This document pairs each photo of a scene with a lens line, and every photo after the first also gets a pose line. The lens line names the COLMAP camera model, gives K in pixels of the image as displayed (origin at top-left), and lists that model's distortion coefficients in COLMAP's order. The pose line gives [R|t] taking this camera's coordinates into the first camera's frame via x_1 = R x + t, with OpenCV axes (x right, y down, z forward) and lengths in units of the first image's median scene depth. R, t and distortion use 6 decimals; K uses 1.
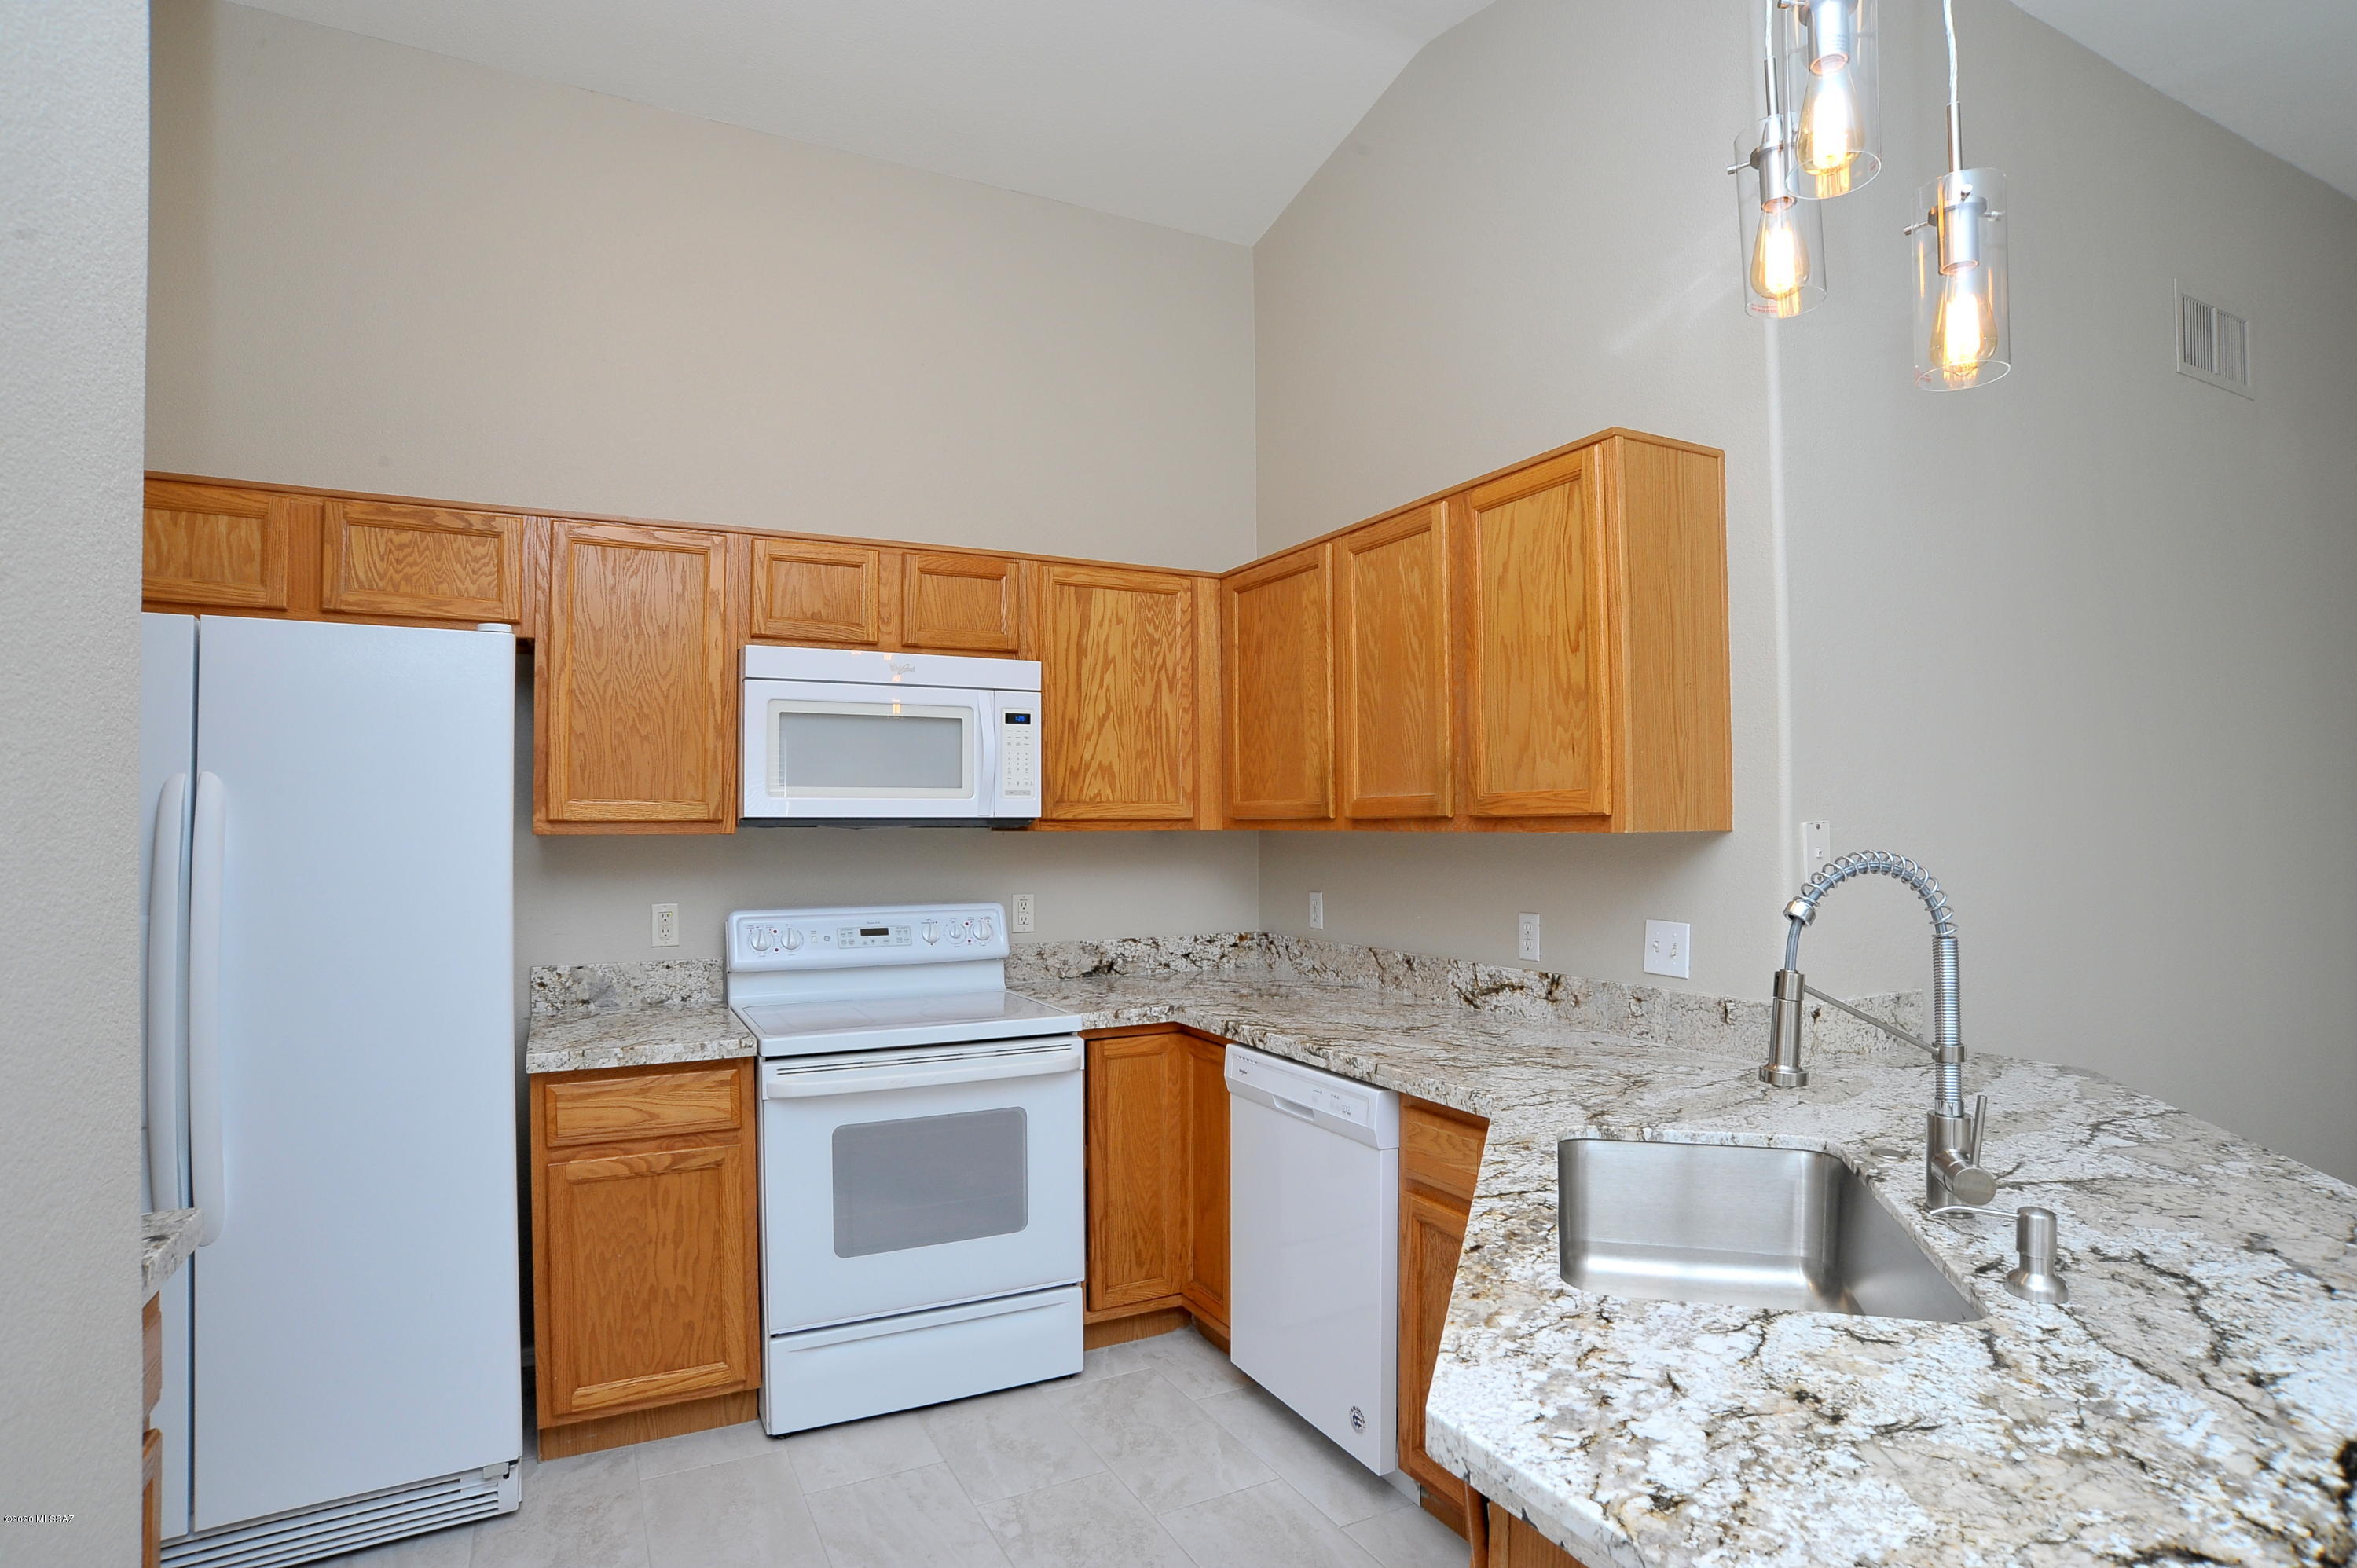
lens RADIAL K [[1215.4, 0, 1178.5], [0, 1215.4, 784.0], [0, 0, 1]] dist [-0.090392, 0.001601]
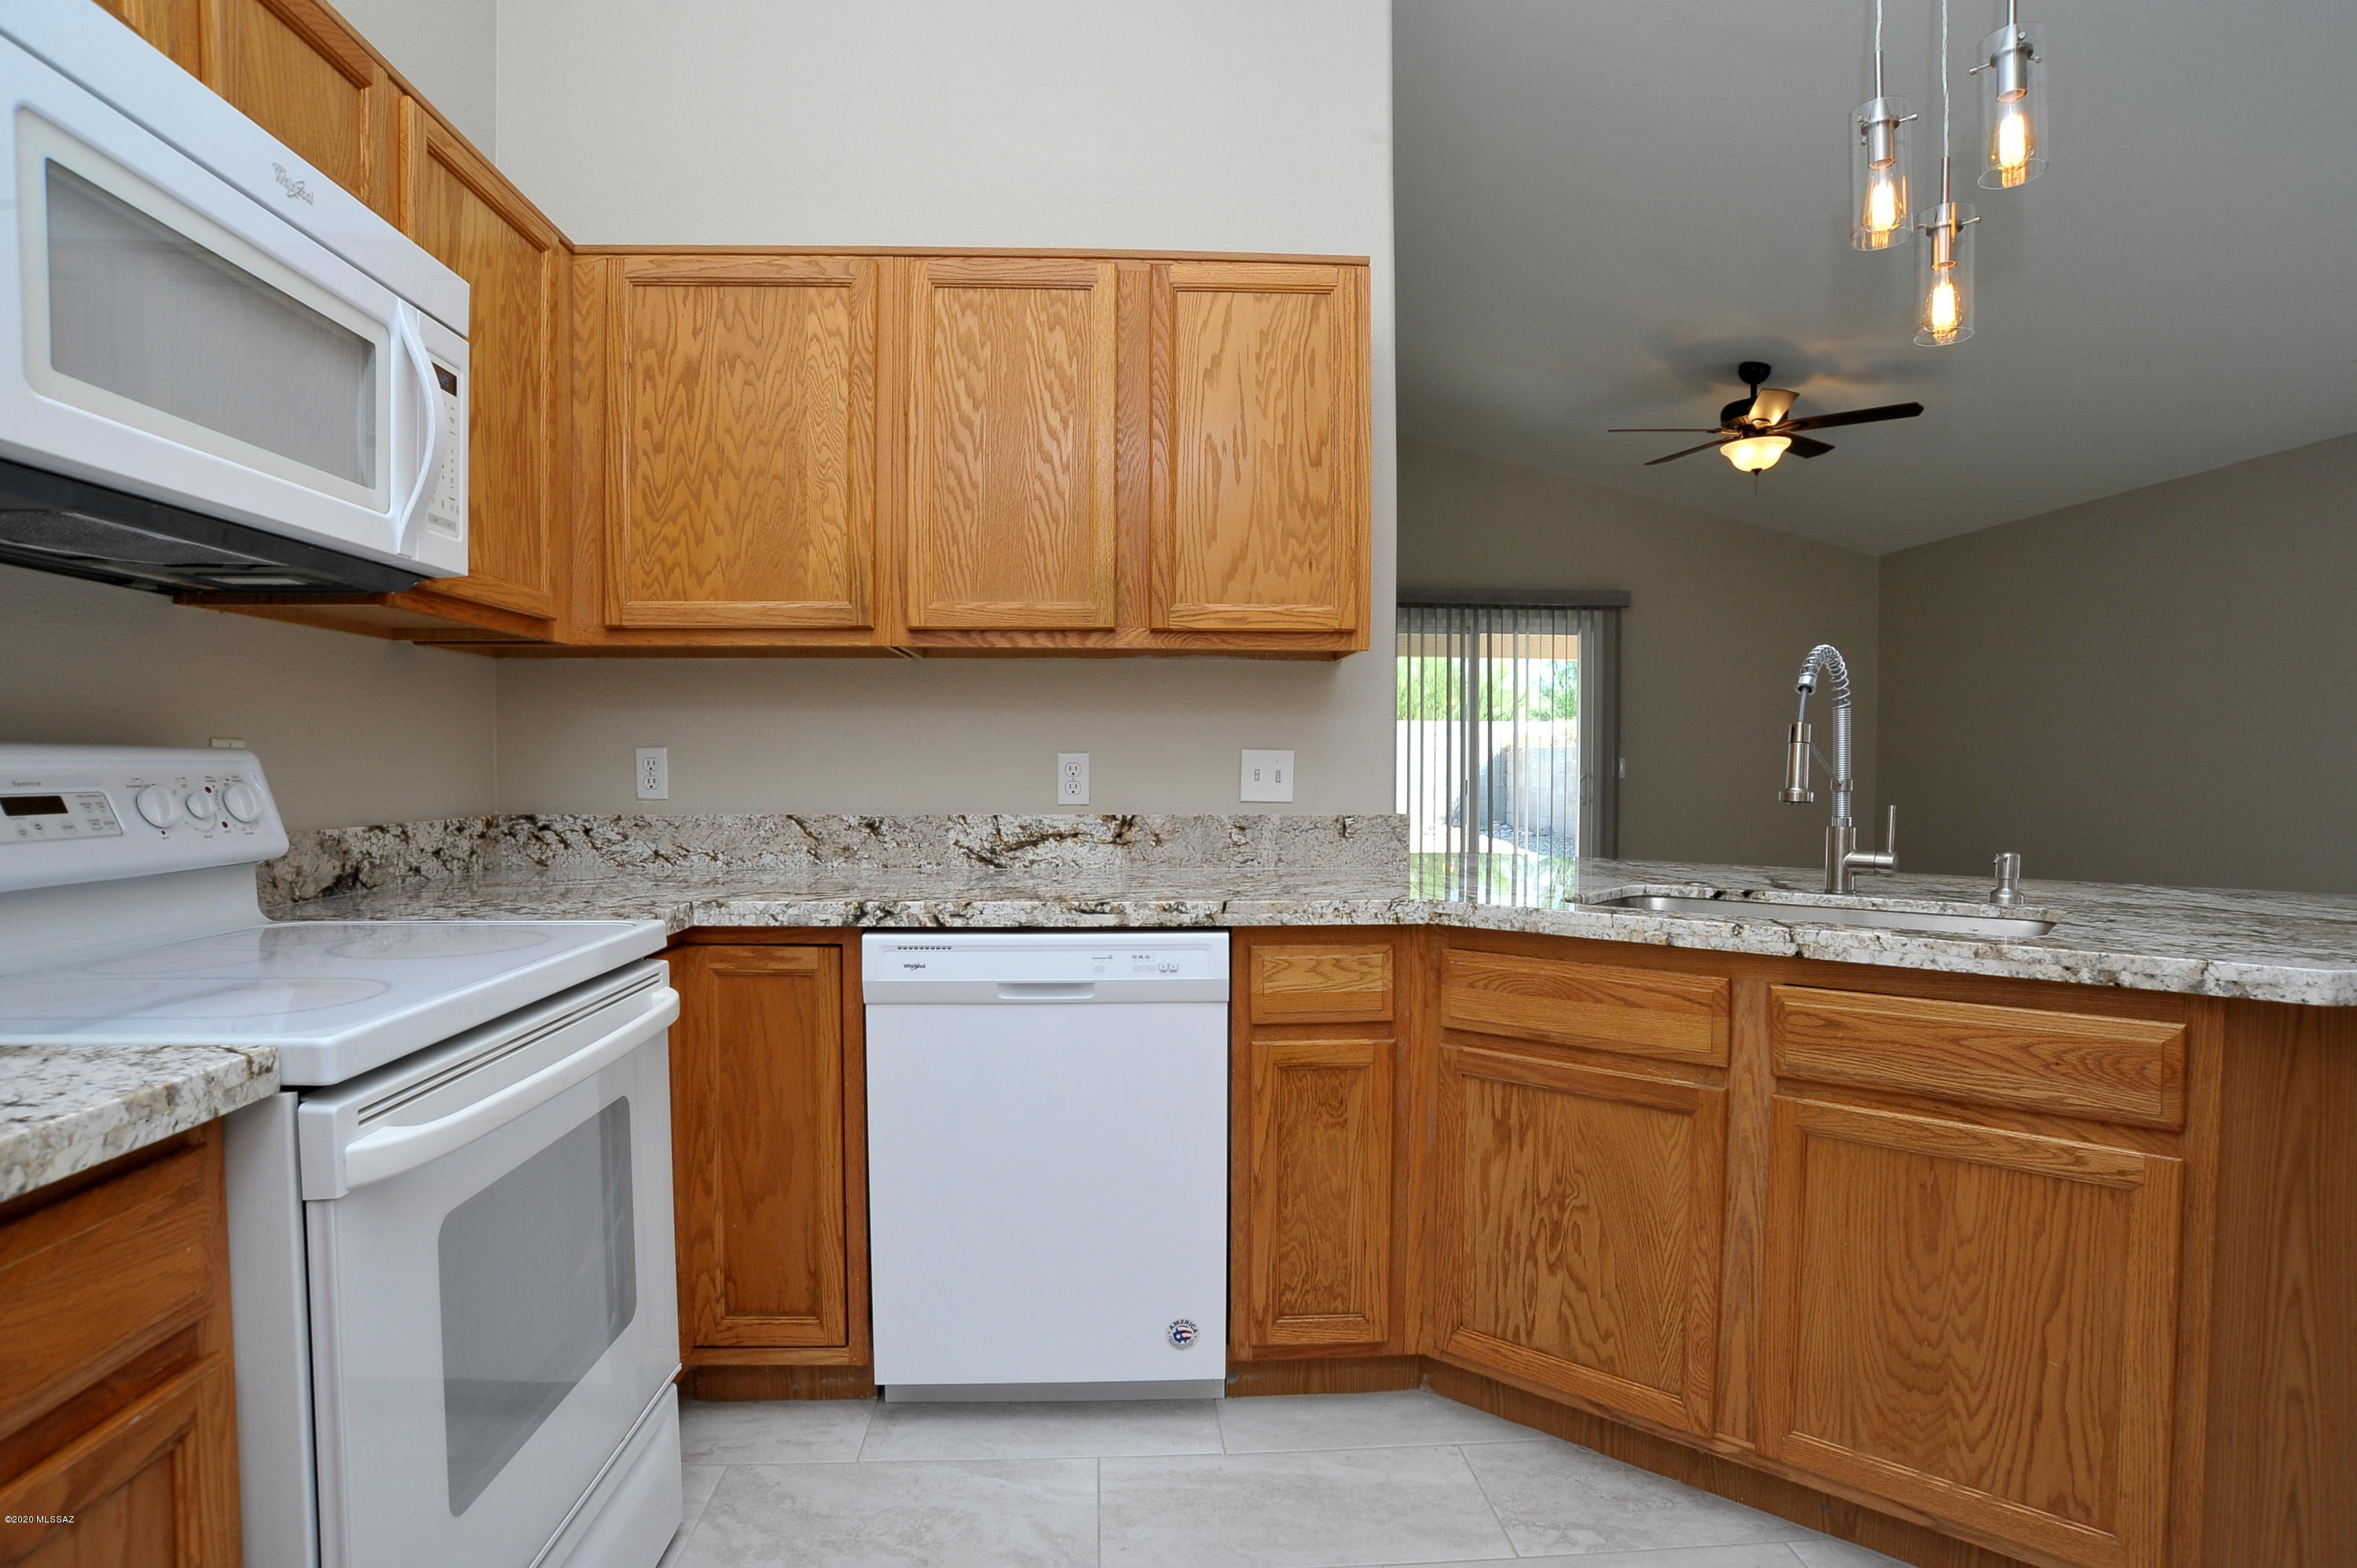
lens RADIAL K [[1215.4, 0, 1178.5], [0, 1215.4, 784.0], [0, 0, 1]] dist [-0.090392, 0.001601]
pose [[0.401483, -0.006955, 0.915840, -0.504666], [-0.033687, 0.999182, 0.022356, 0.107072], [-0.915247, -0.039827, 0.400920, 0.561062]]
